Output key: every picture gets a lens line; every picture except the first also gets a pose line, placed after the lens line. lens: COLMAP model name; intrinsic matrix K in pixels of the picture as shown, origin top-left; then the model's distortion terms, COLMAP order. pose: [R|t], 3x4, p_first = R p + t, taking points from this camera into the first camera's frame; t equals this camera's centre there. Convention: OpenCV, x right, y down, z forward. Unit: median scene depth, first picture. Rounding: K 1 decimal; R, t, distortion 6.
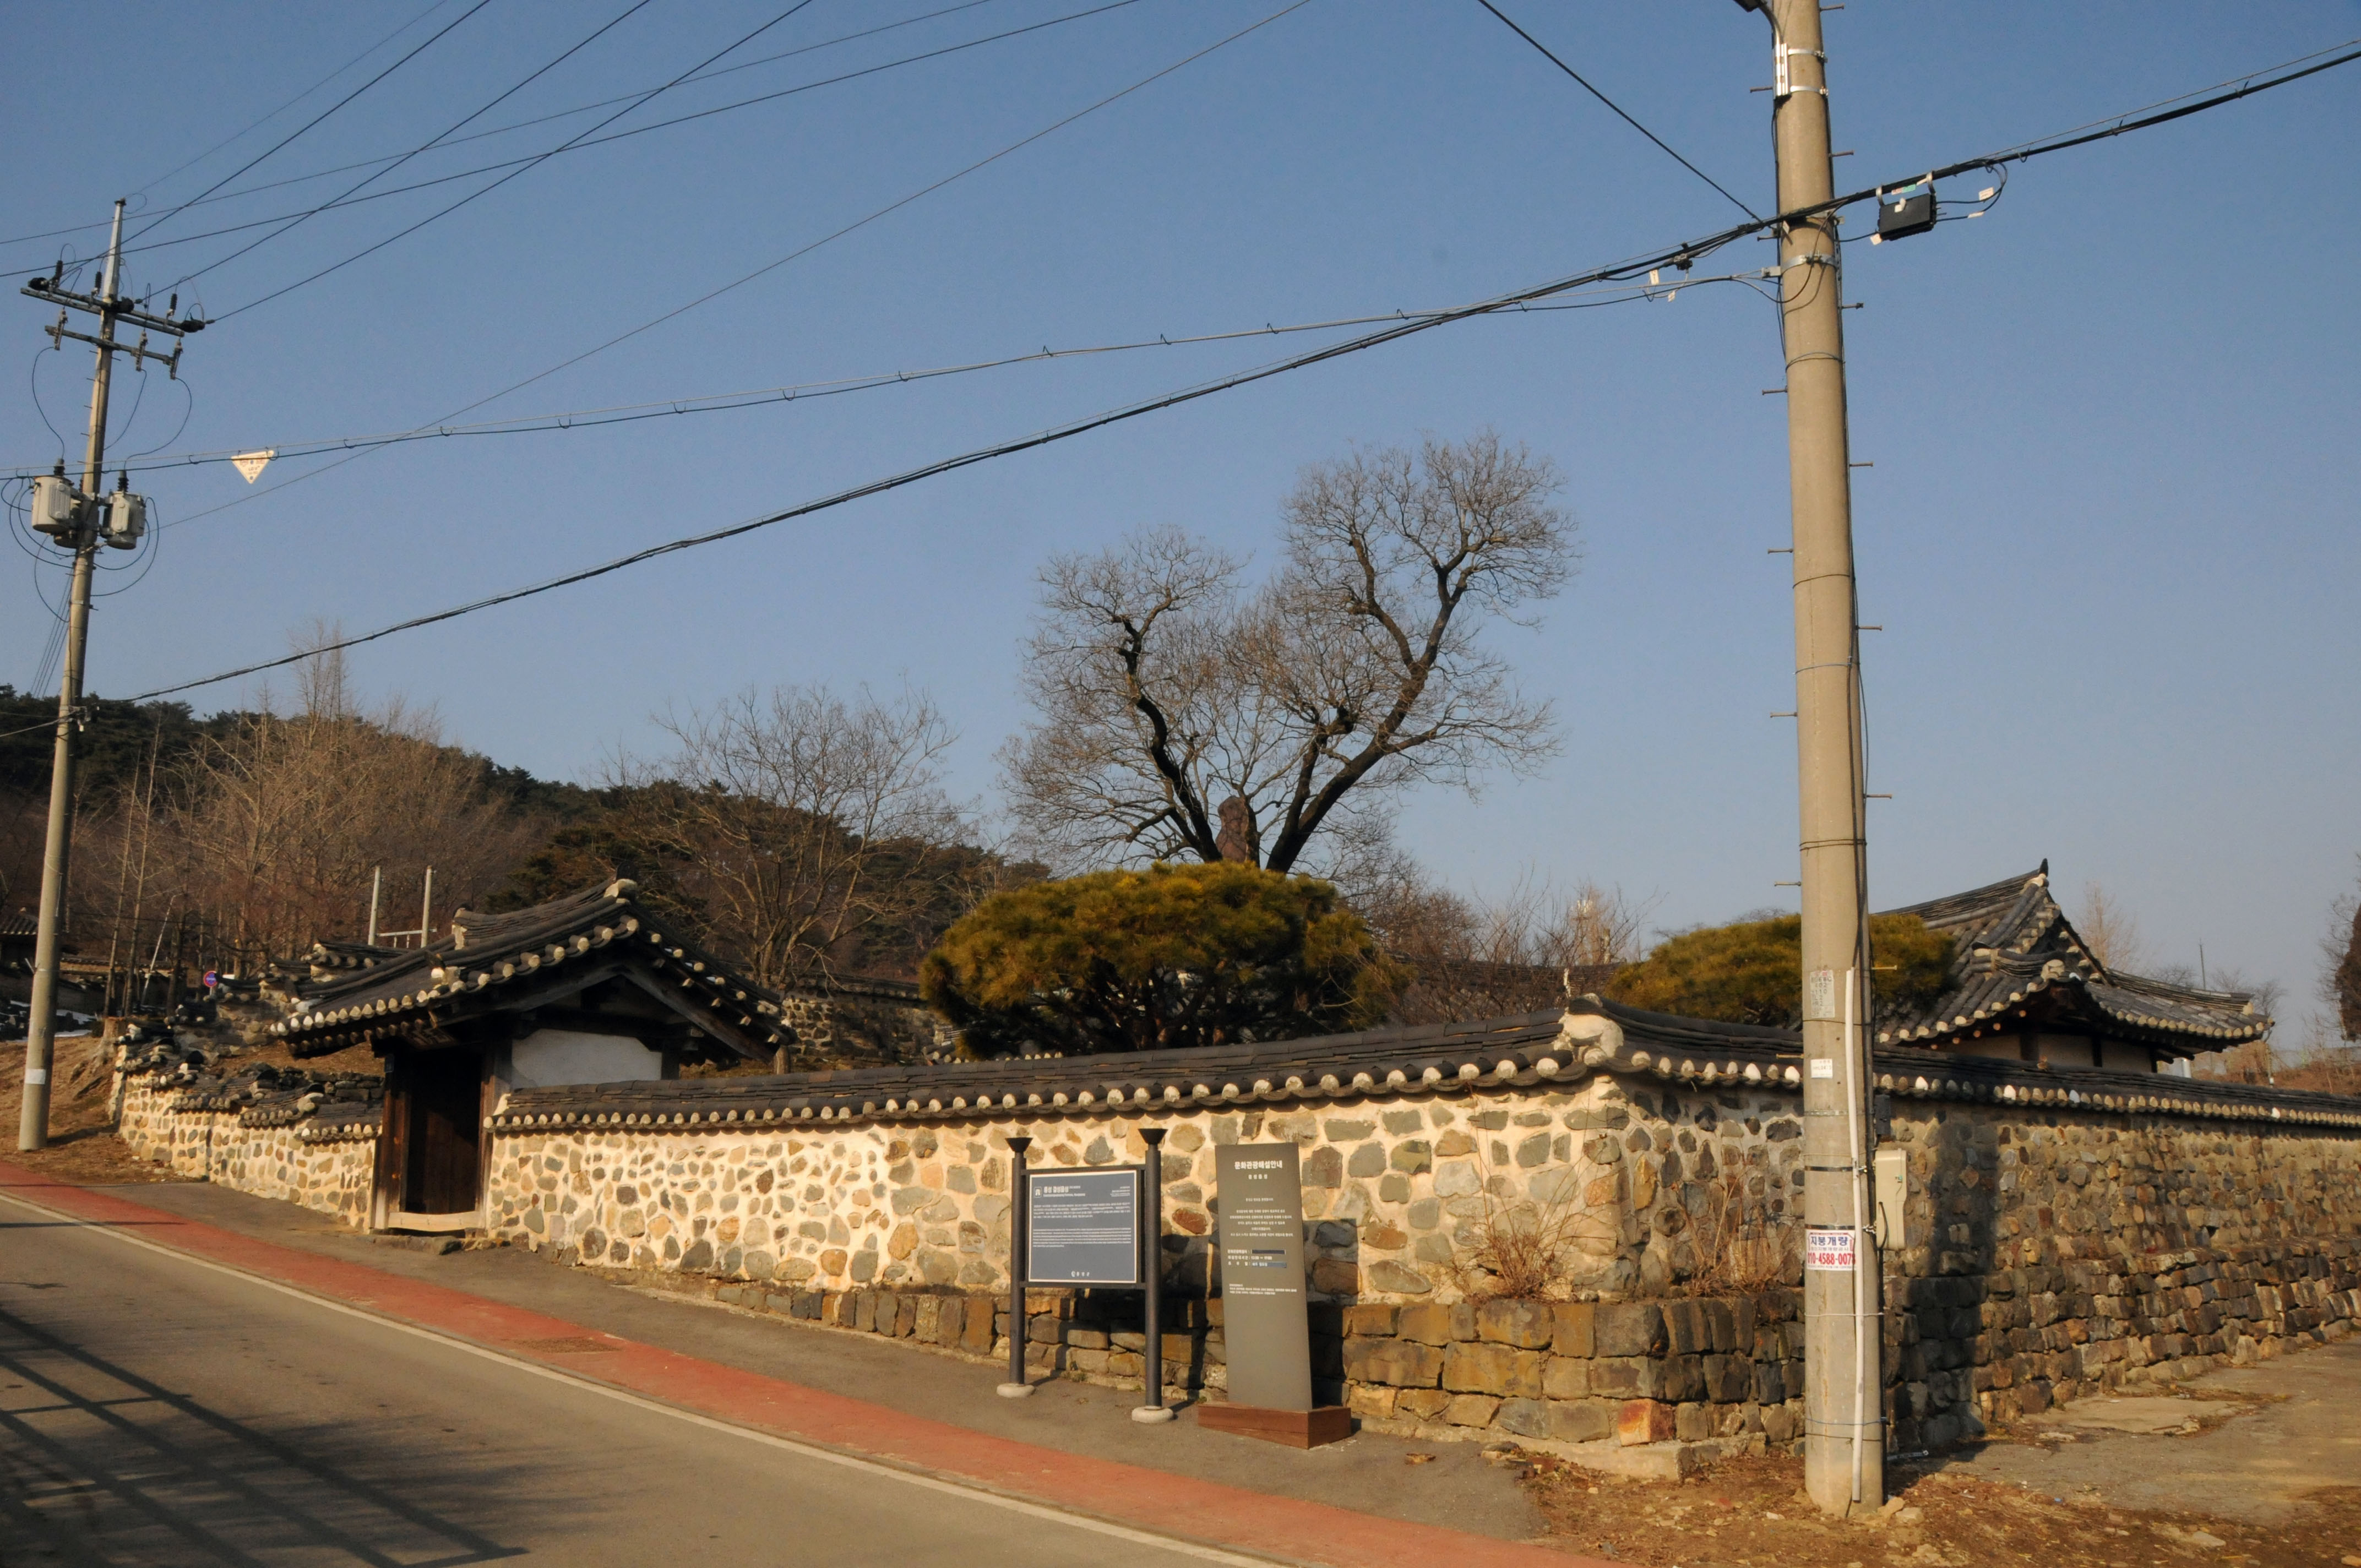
lens RADIAL K [[1841.0, 0, 1179.8], [0, 1841.0, 884.0], [0, 0, 1]] dist [-0.152736, 0.109367]
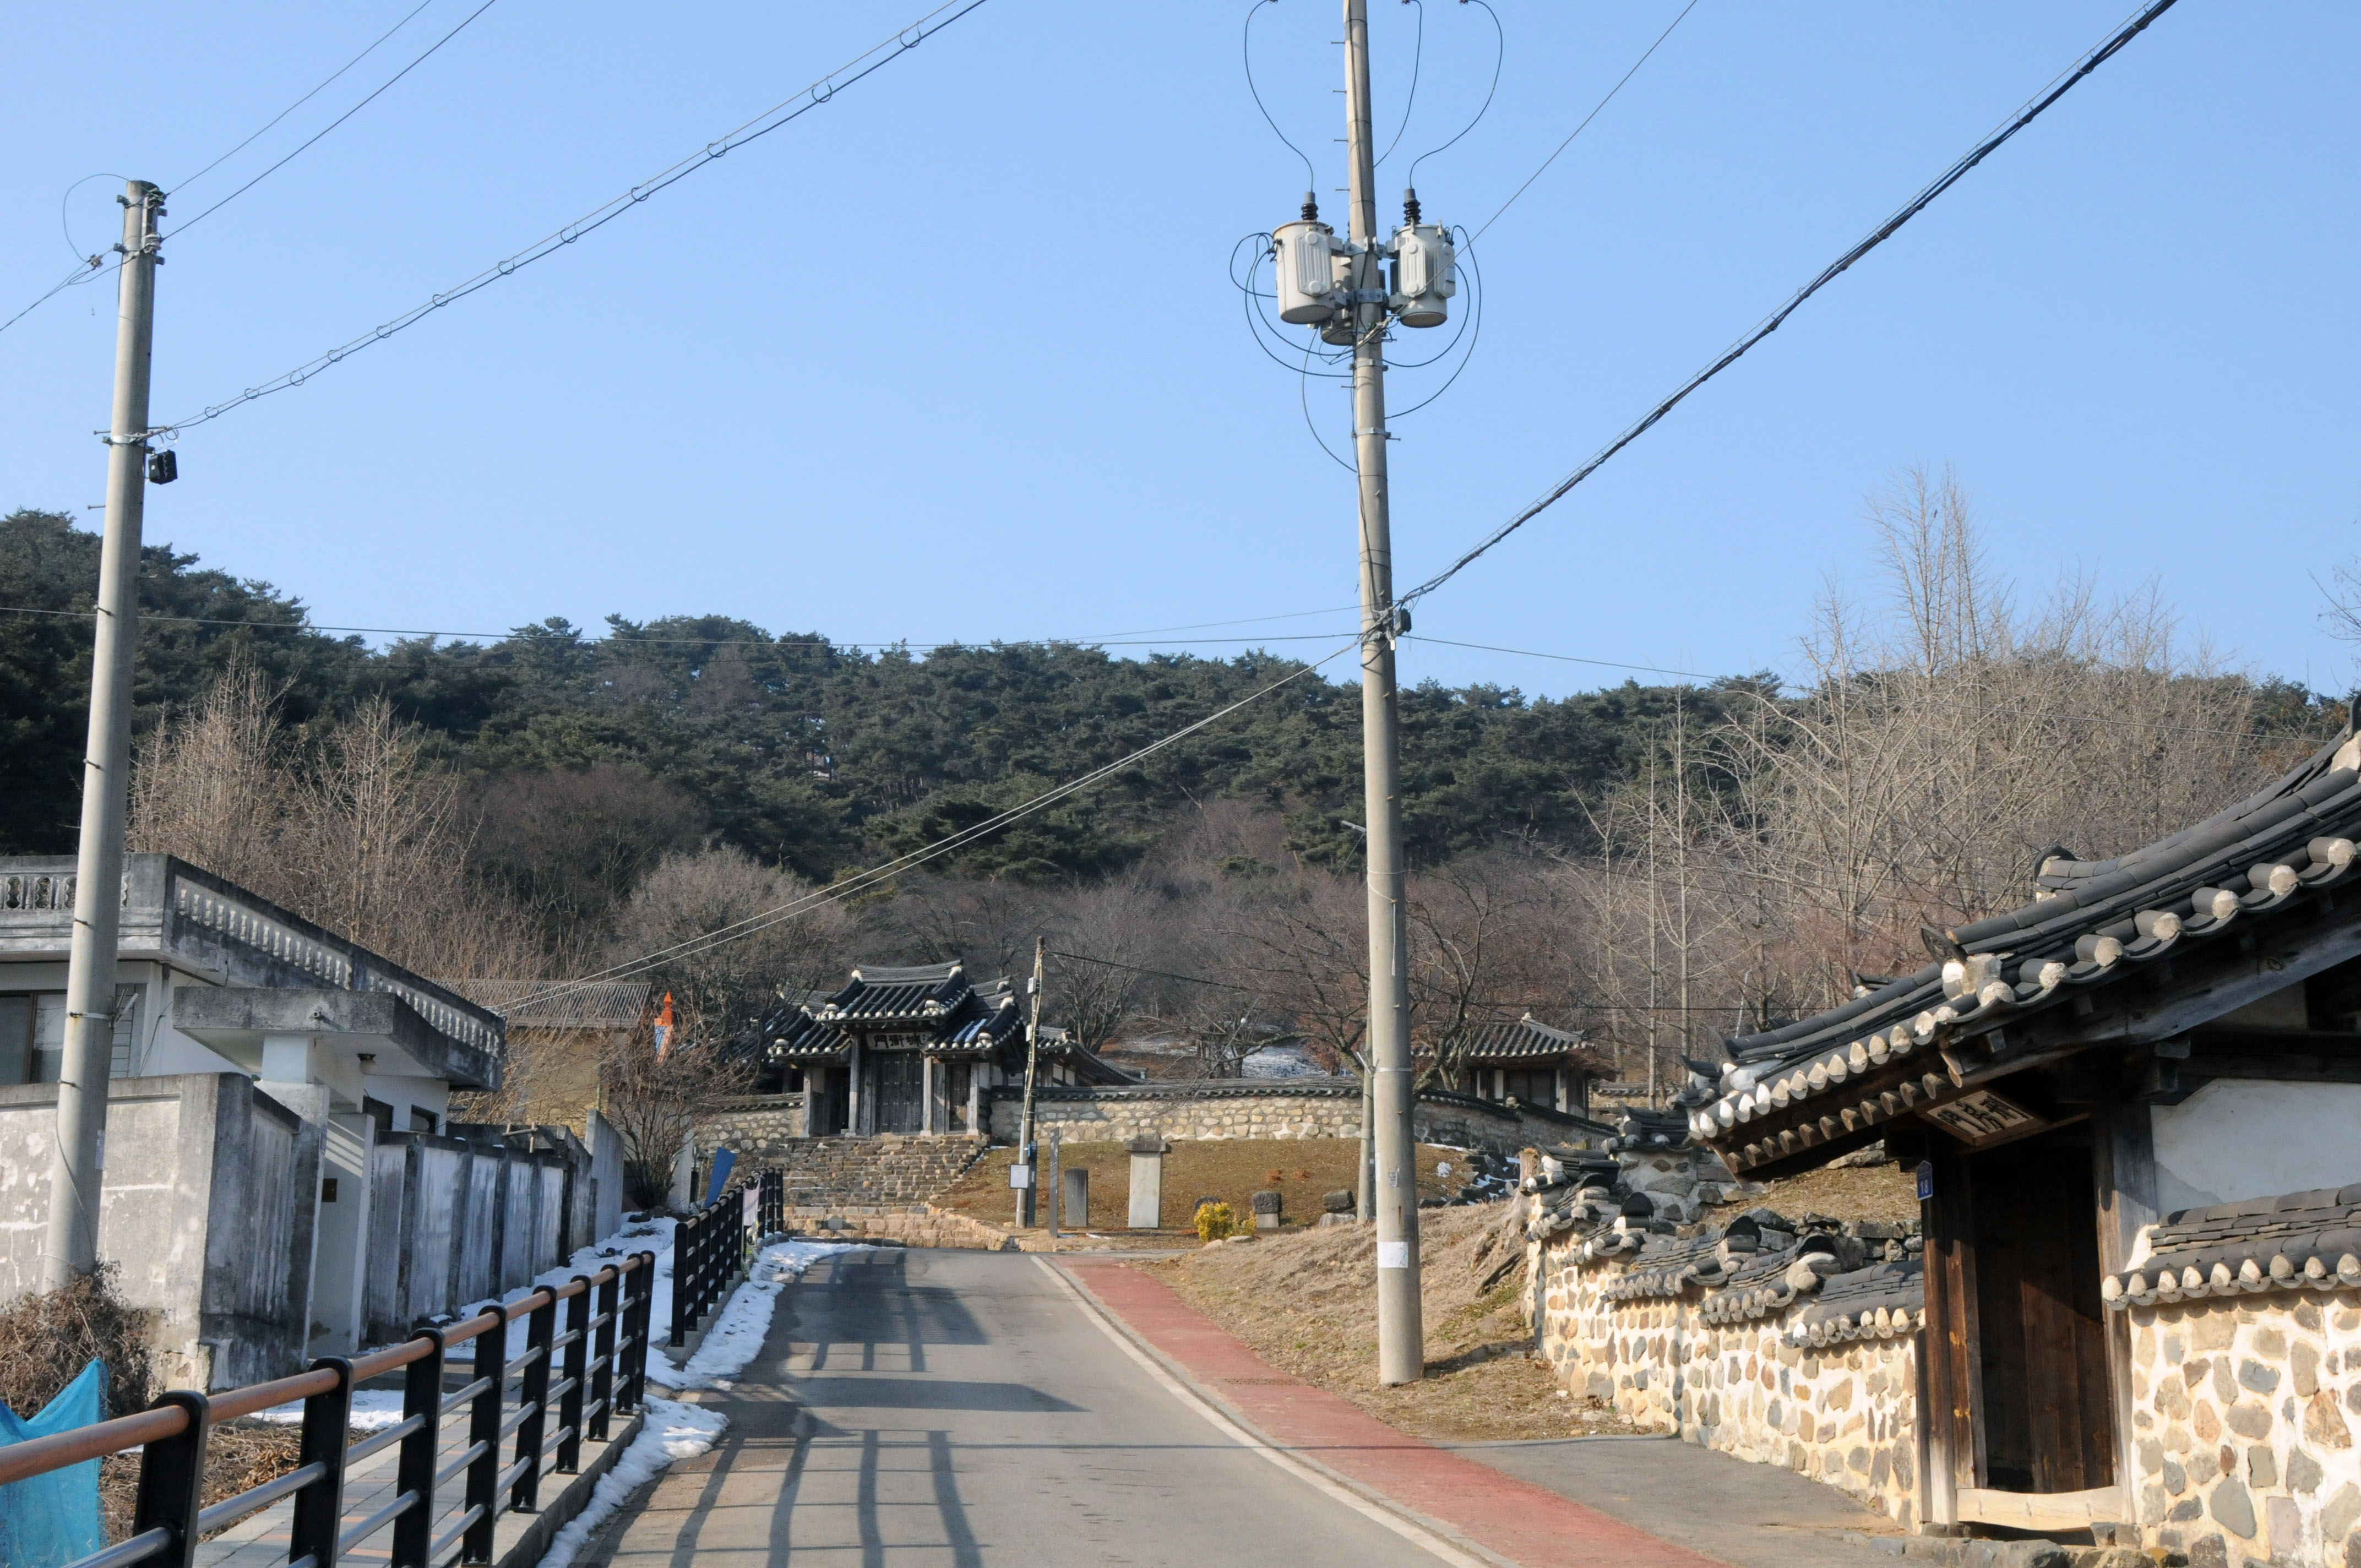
lens RADIAL K [[3166.5, 0, 1179.4], [0, 3166.5, 883.6], [0, 0, 1]] dist [0.087060, 0.471131]
pose [[0.750415, -0.117853, -0.650375, -0.015819], [0.112238, 0.992406, -0.050329, 0.038894], [0.651367, -0.035229, 0.757944, 0.199800]]
